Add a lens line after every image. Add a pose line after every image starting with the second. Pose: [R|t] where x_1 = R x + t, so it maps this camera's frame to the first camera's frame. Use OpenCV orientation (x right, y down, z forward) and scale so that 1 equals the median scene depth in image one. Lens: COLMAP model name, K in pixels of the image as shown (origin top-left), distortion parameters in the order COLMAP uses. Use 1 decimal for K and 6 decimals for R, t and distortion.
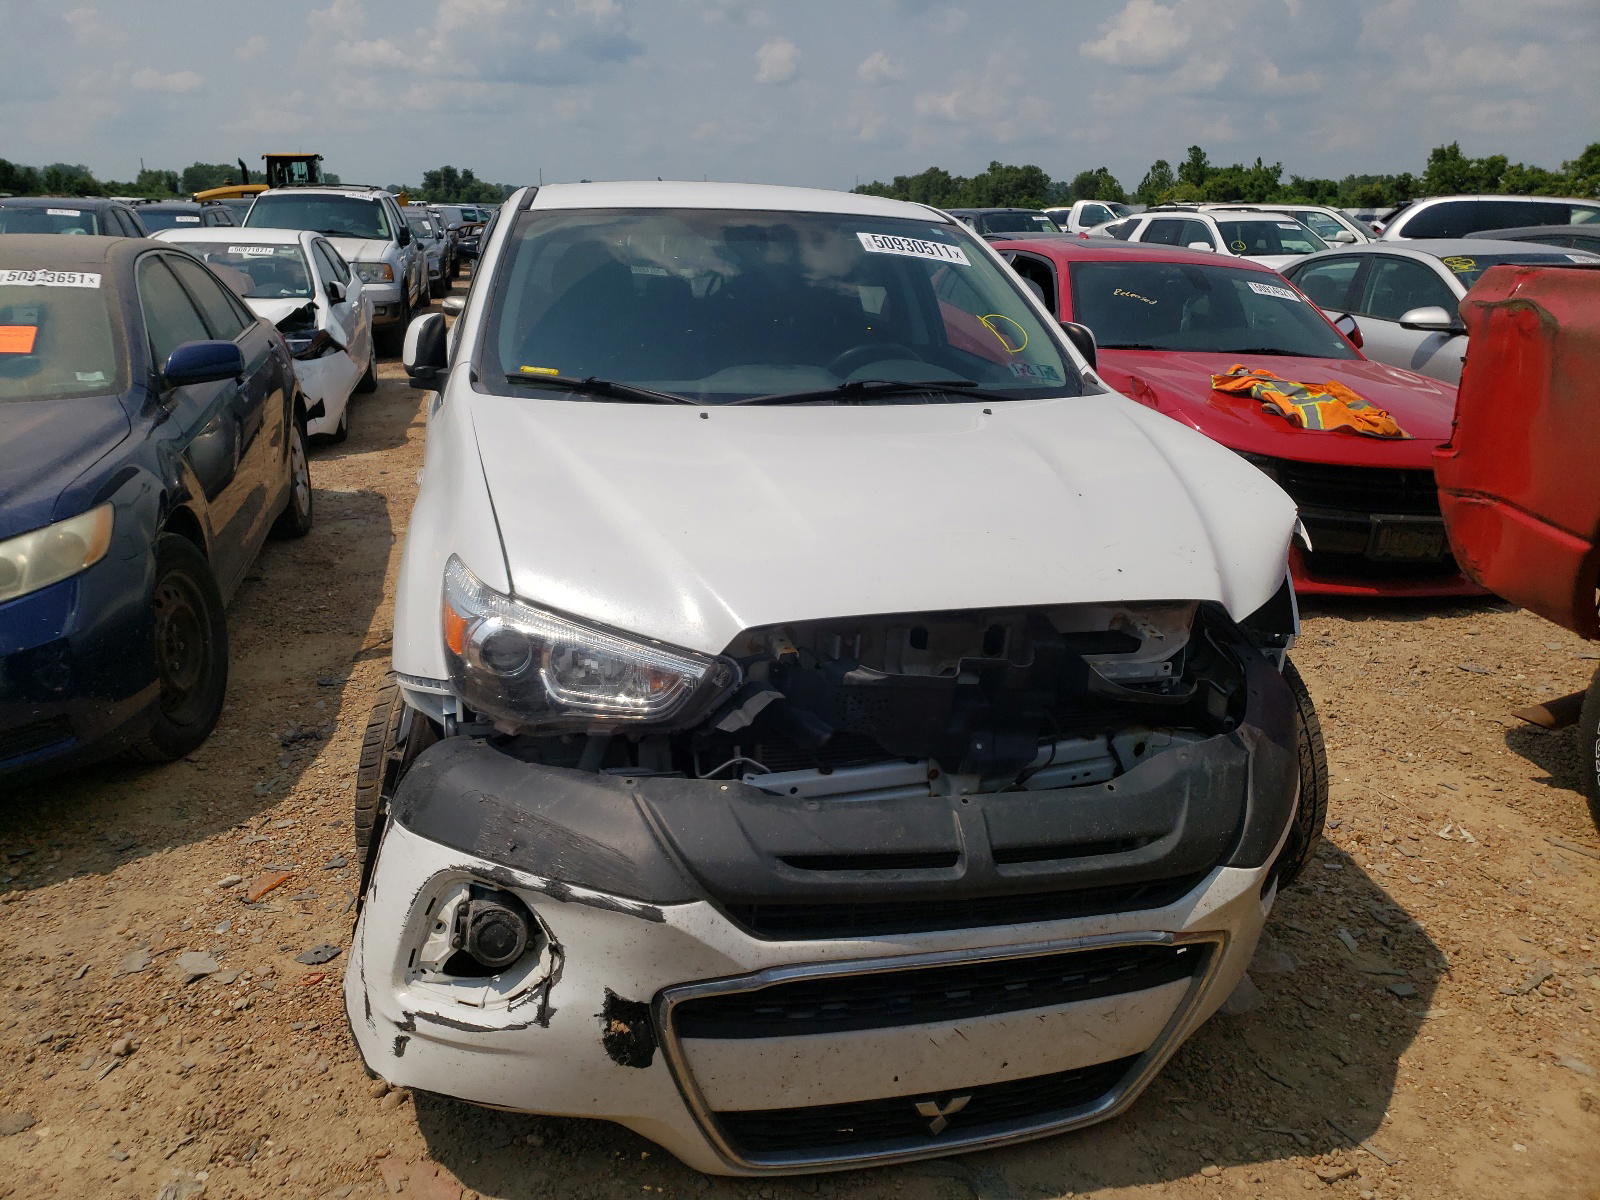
lens RADIAL K [[1208.1, 0, 727.5], [0, 1208.1, 605.6], [0, 0, 1]] dist [0.094589, -0.066774]
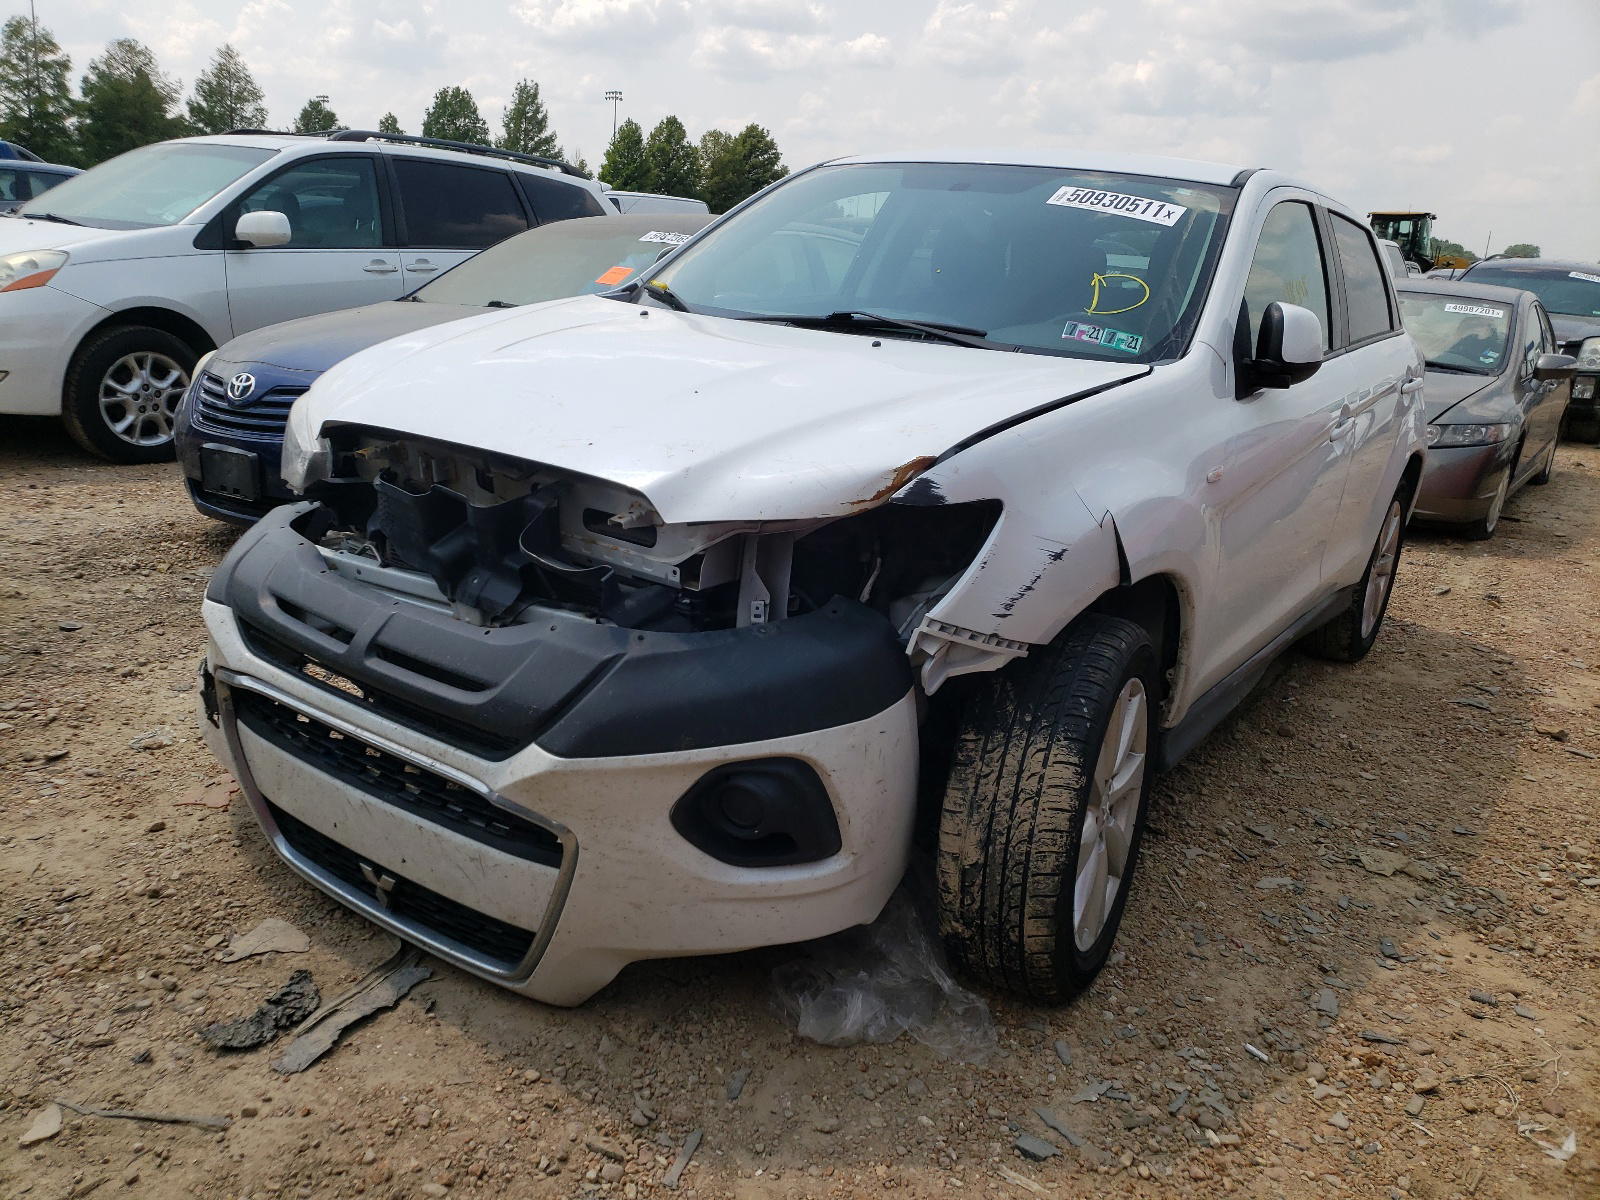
lens RADIAL K [[1231.5, 0, 775.9], [0, 1231.5, 592.8], [0, 0, 1]] dist [0.057138, -0.007868]
pose [[0.651669, 0.231270, -0.722386, 1.198813], [-0.274278, 0.959787, 0.059846, -0.014039], [0.707177, 0.159135, 0.688896, 0.434866]]
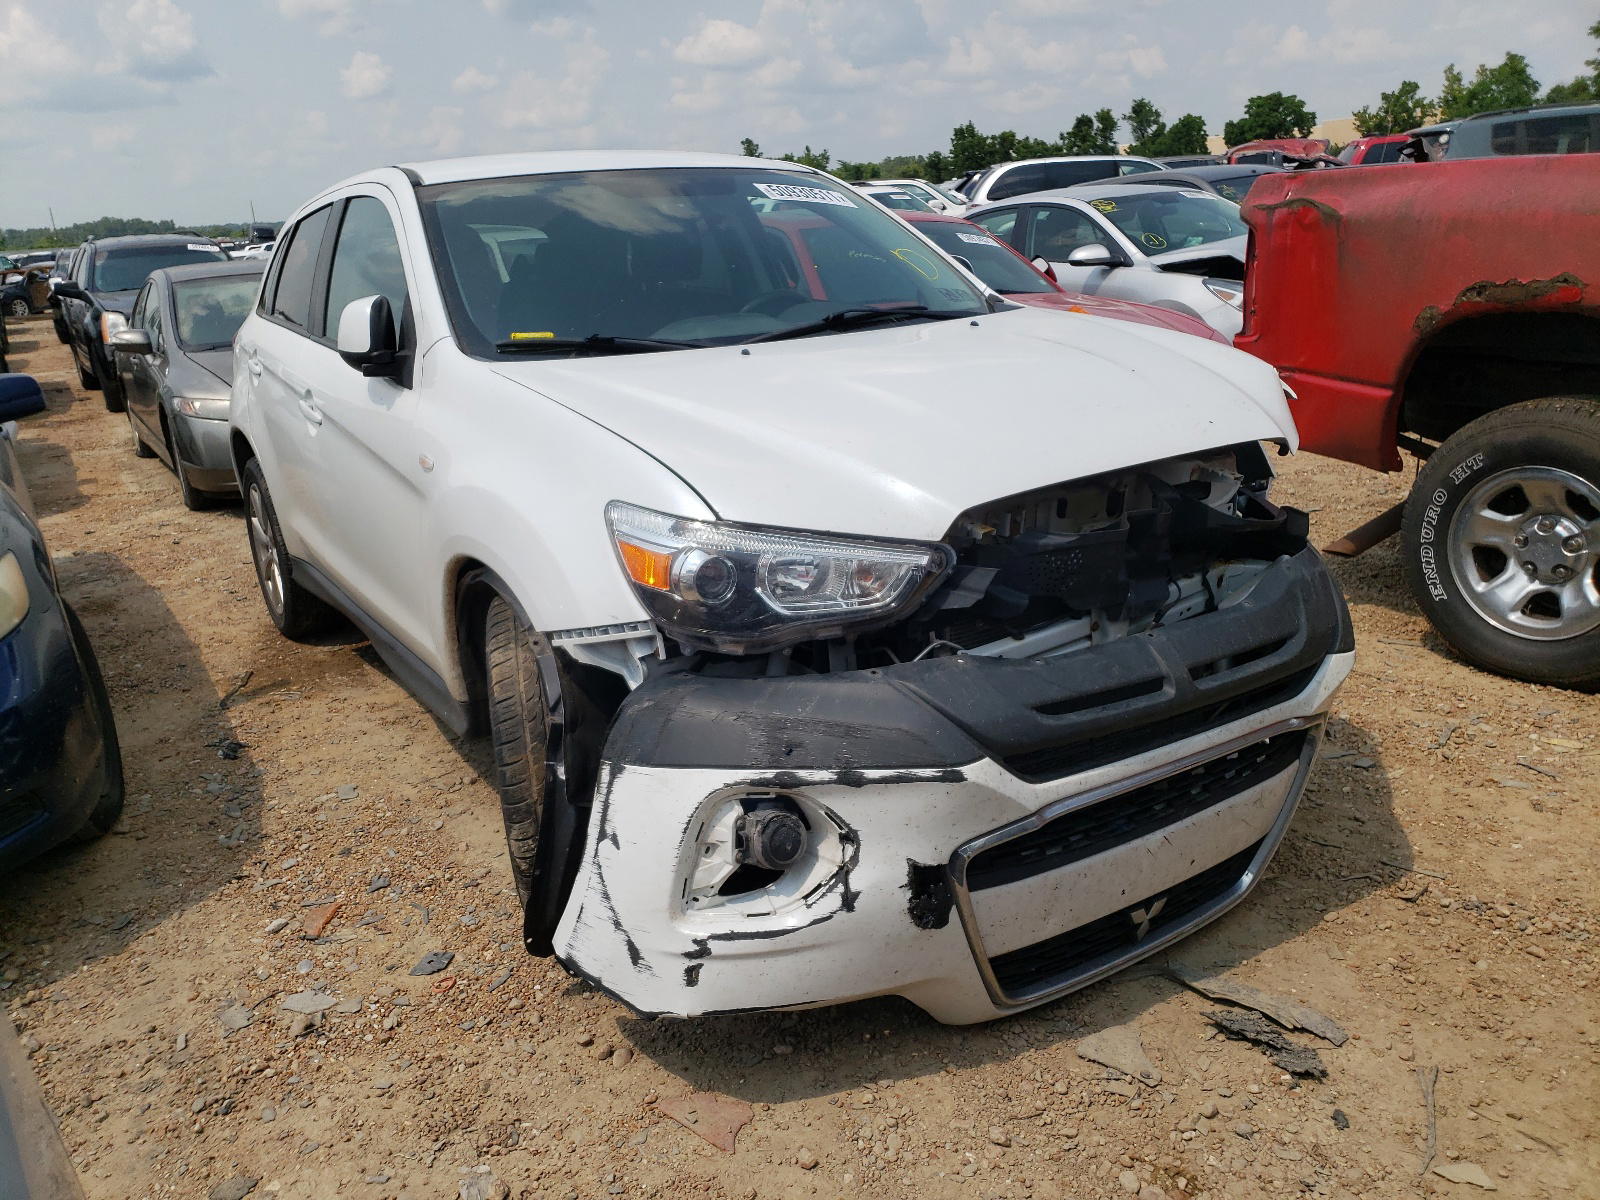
lens RADIAL K [[1231.5, 0, 775.9], [0, 1231.5, 592.8], [0, 0, 1]] dist [0.057138, -0.007868]
pose [[0.944454, -0.165254, 0.284073, -0.436365], [0.167744, 0.985705, 0.015716, 0.042313], [-0.282609, 0.032808, 0.958674, -0.014633]]
